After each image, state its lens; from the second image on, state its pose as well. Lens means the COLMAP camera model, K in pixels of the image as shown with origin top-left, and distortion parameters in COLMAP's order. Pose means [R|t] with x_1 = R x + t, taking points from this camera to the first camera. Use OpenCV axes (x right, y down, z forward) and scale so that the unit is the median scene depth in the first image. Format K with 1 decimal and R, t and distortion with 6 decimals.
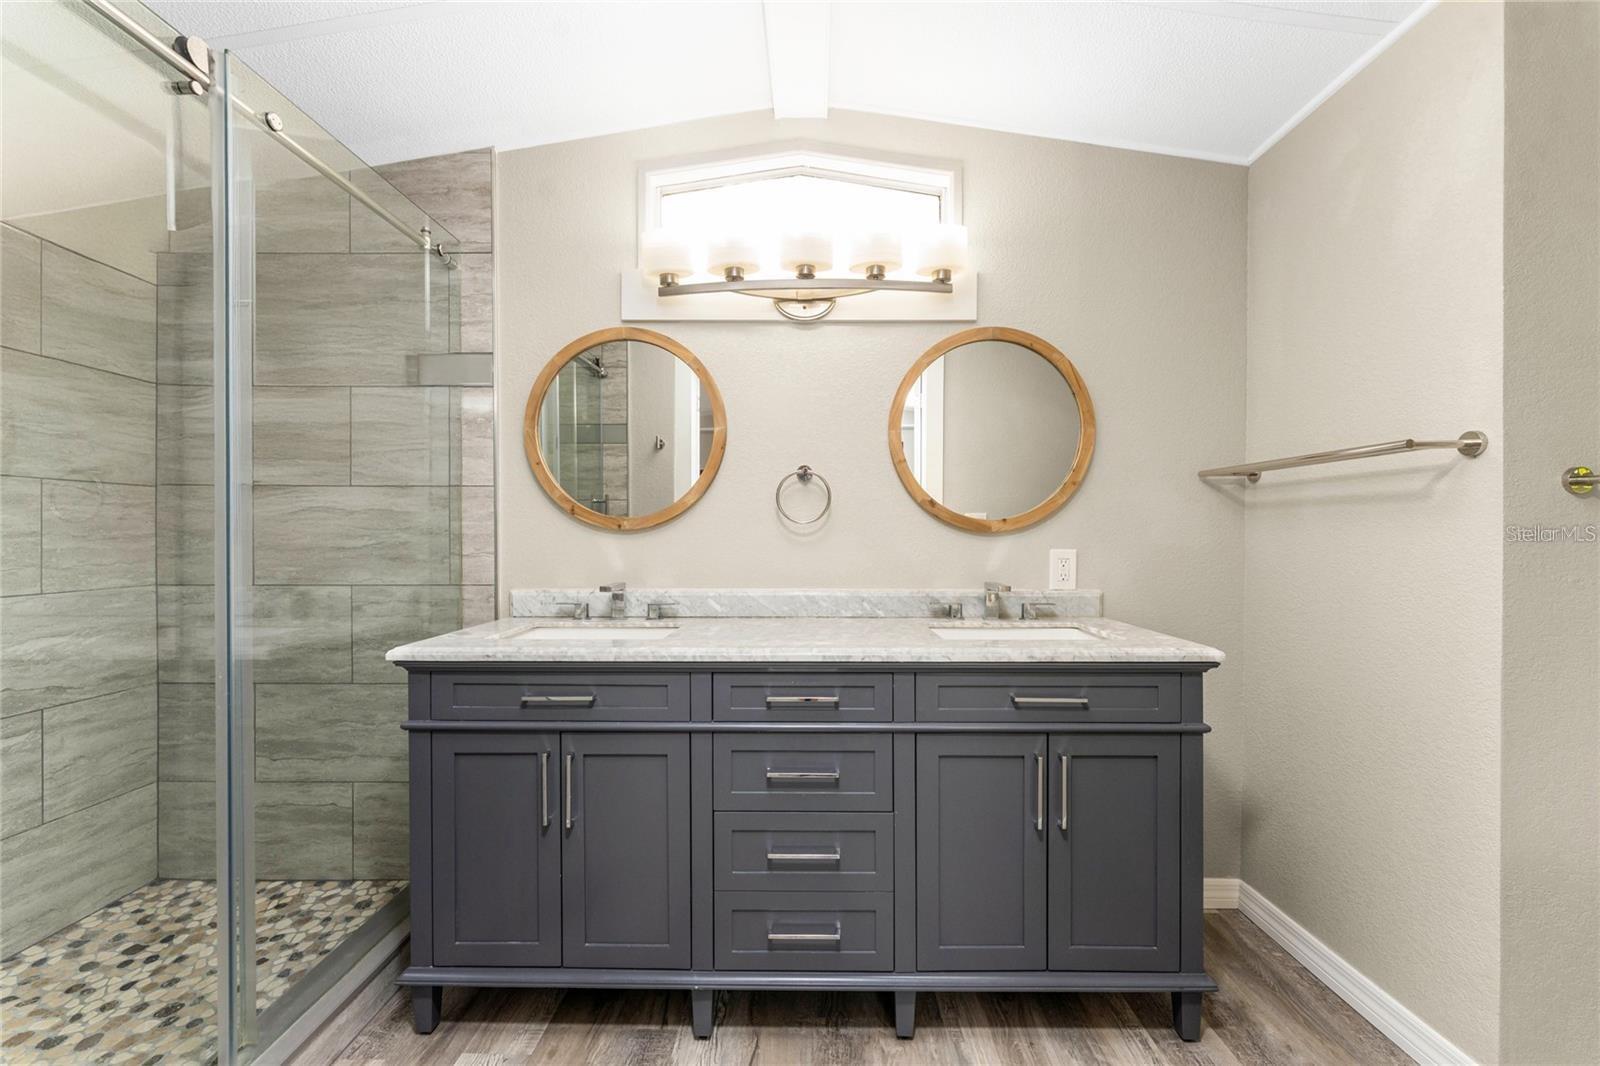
lens RADIAL K [[654.5, 0, 800.3], [0, 654.5, 534.3], [0, 0, 1]] dist [-0.001481, -0.000419]
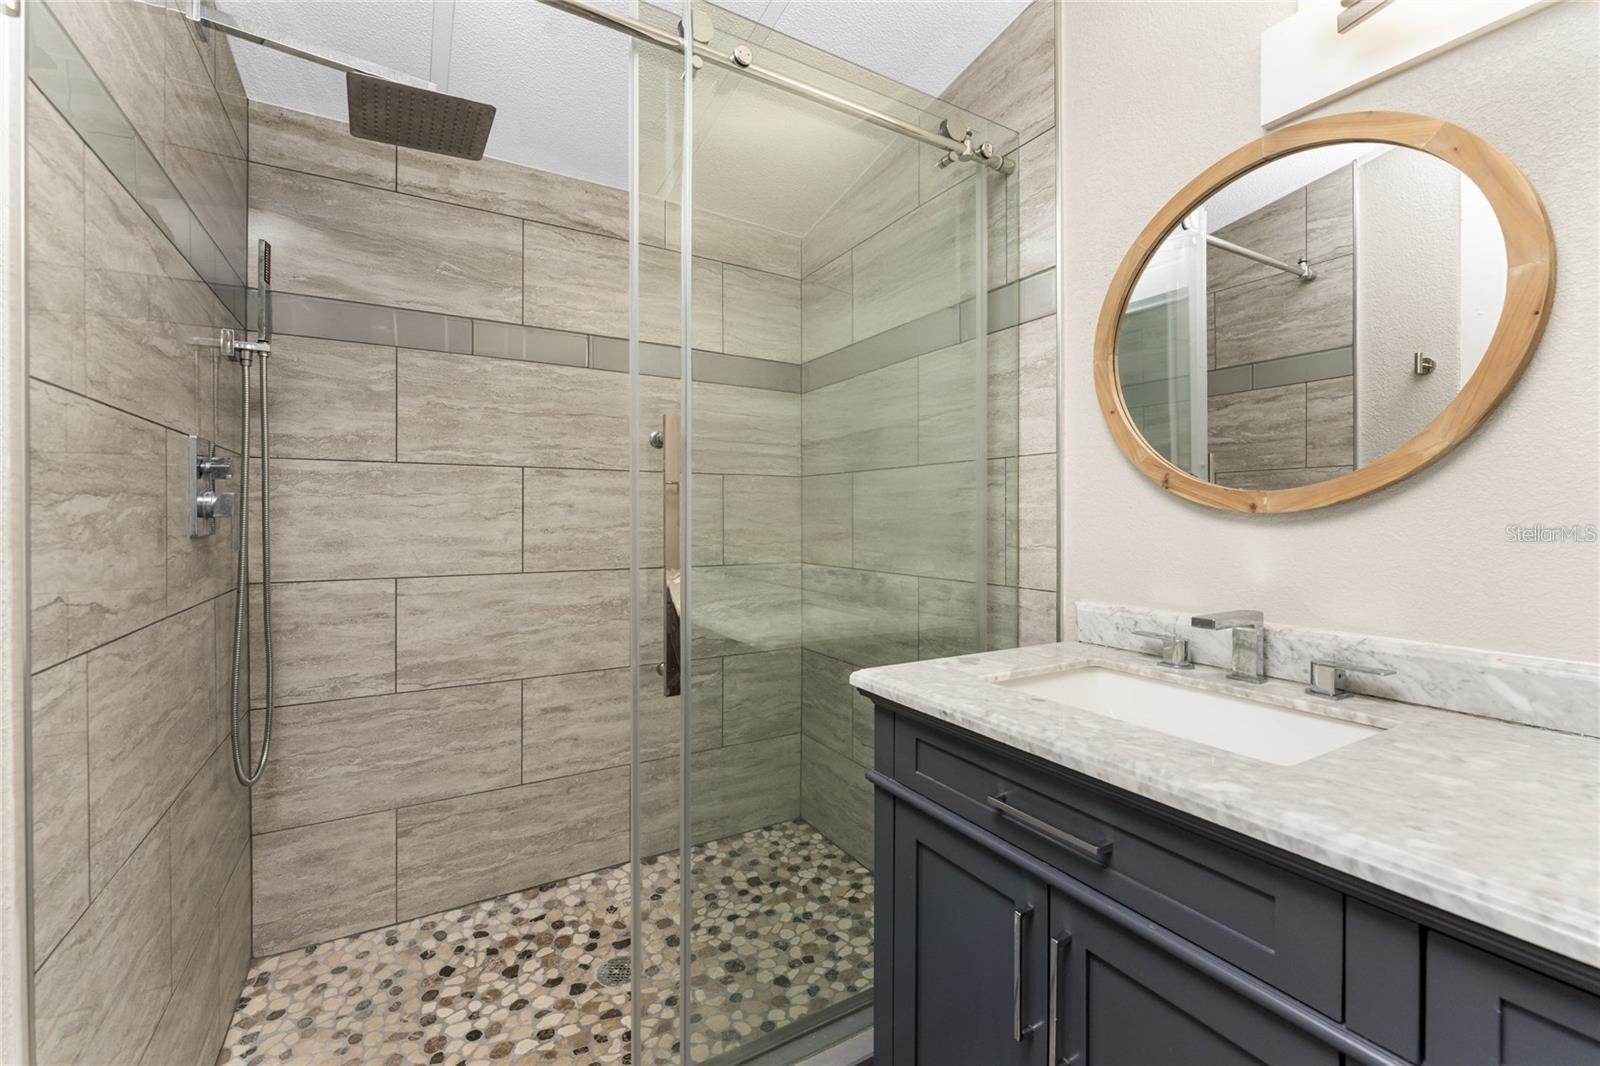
lens RADIAL K [[654.5, 0, 796.6], [0, 654.5, 517.5], [0, 0, 1]] dist [-0.001481, -0.000419]
pose [[0.514110, 0.007865, -0.857688, -0.006771], [-0.005104, 0.999968, 0.006110, -0.006812], [0.857709, 0.001237, 0.514134, 0.436121]]
